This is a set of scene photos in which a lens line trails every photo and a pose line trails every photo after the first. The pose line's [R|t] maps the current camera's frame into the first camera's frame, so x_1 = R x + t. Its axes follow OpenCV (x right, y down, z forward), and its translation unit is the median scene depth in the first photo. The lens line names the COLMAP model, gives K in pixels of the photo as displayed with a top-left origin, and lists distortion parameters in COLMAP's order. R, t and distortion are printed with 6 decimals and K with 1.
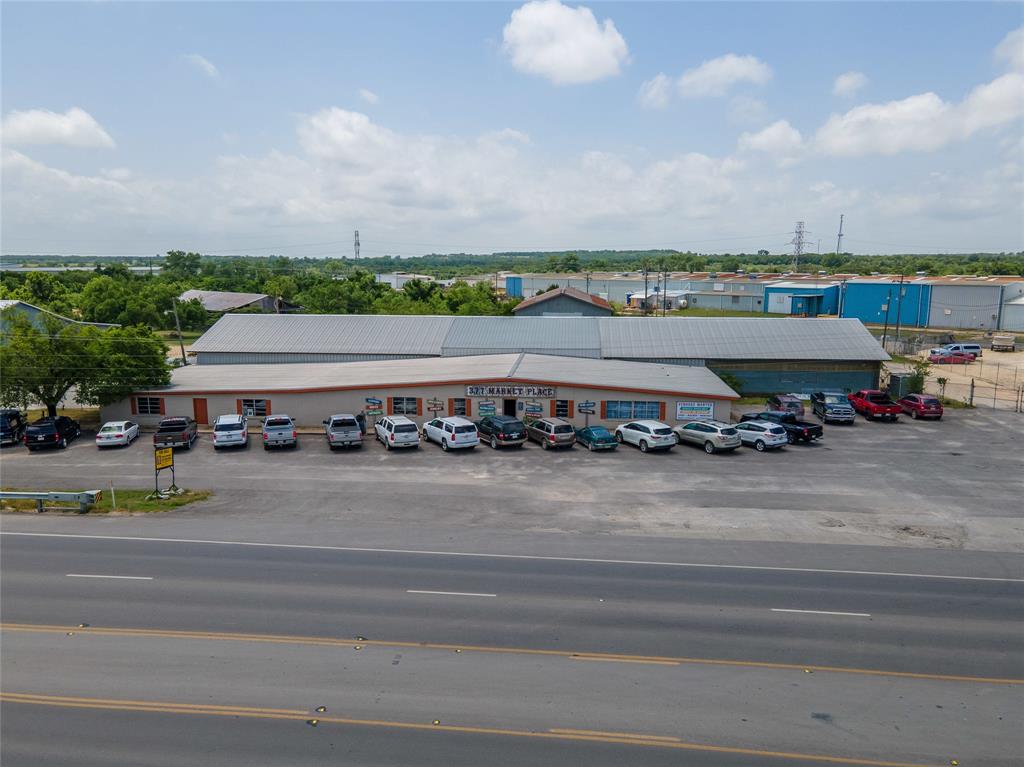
lens RADIAL K [[733.6, 0, 512.0], [0, 733.6, 383.5], [0, 0, 1]] dist [0.043618, 0.002947]
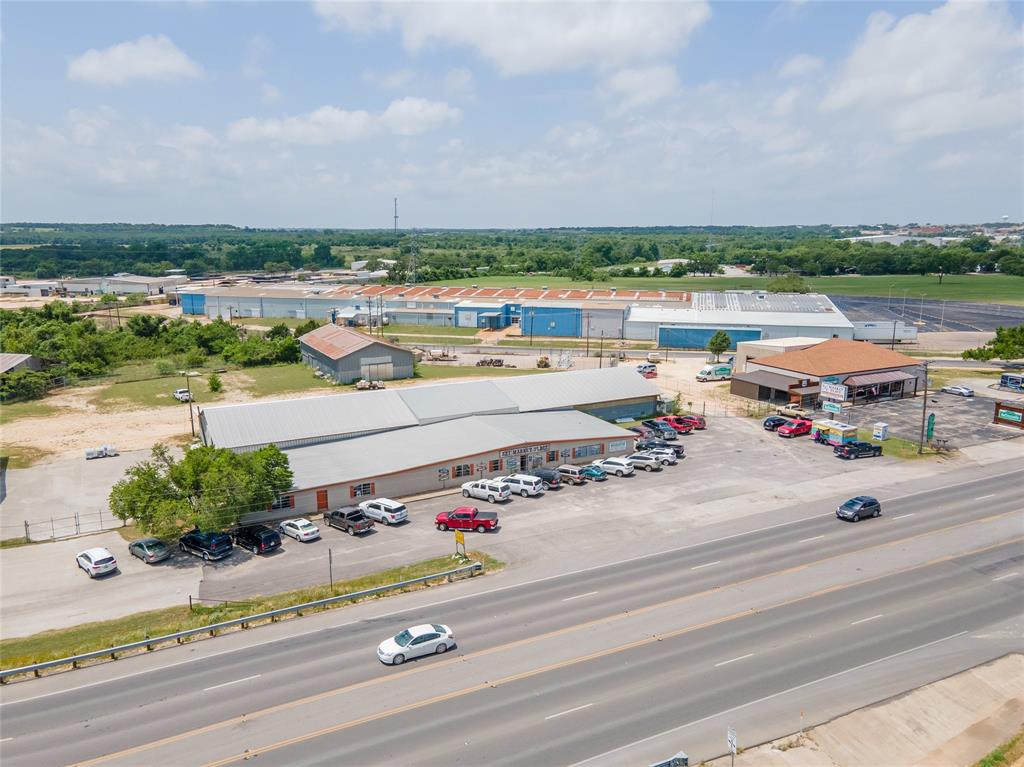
lens RADIAL K [[733.6, 0, 512.0], [0, 733.6, 383.5], [0, 0, 1]] dist [0.043618, 0.002947]
pose [[0.838402, -0.103493, 0.535137, -0.845903], [0.085423, 0.994624, 0.058524, -0.225181], [-0.538317, -0.003353, 0.842736, -0.299980]]
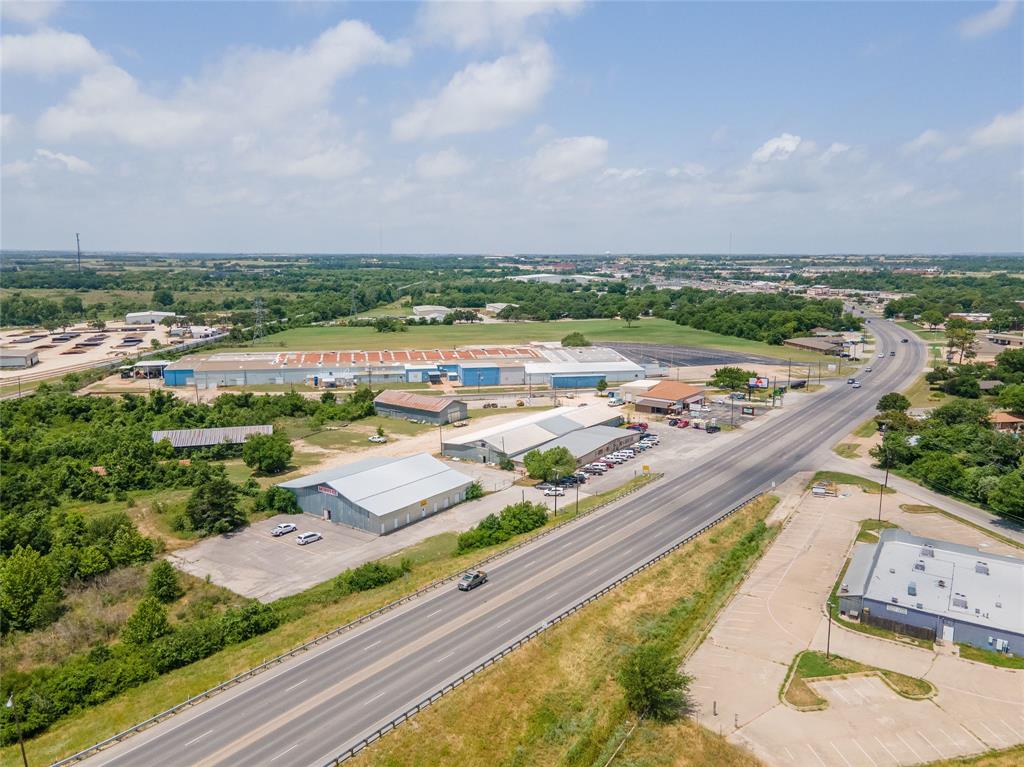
lens RADIAL K [[733.6, 0, 512.0], [0, 733.6, 383.5], [0, 0, 1]] dist [0.043618, 0.002947]
pose [[0.513712, -0.136200, 0.847083, -3.626398], [0.133857, 0.987952, 0.077673, -0.684940], [-0.847456, 0.073487, 0.525754, -0.592392]]
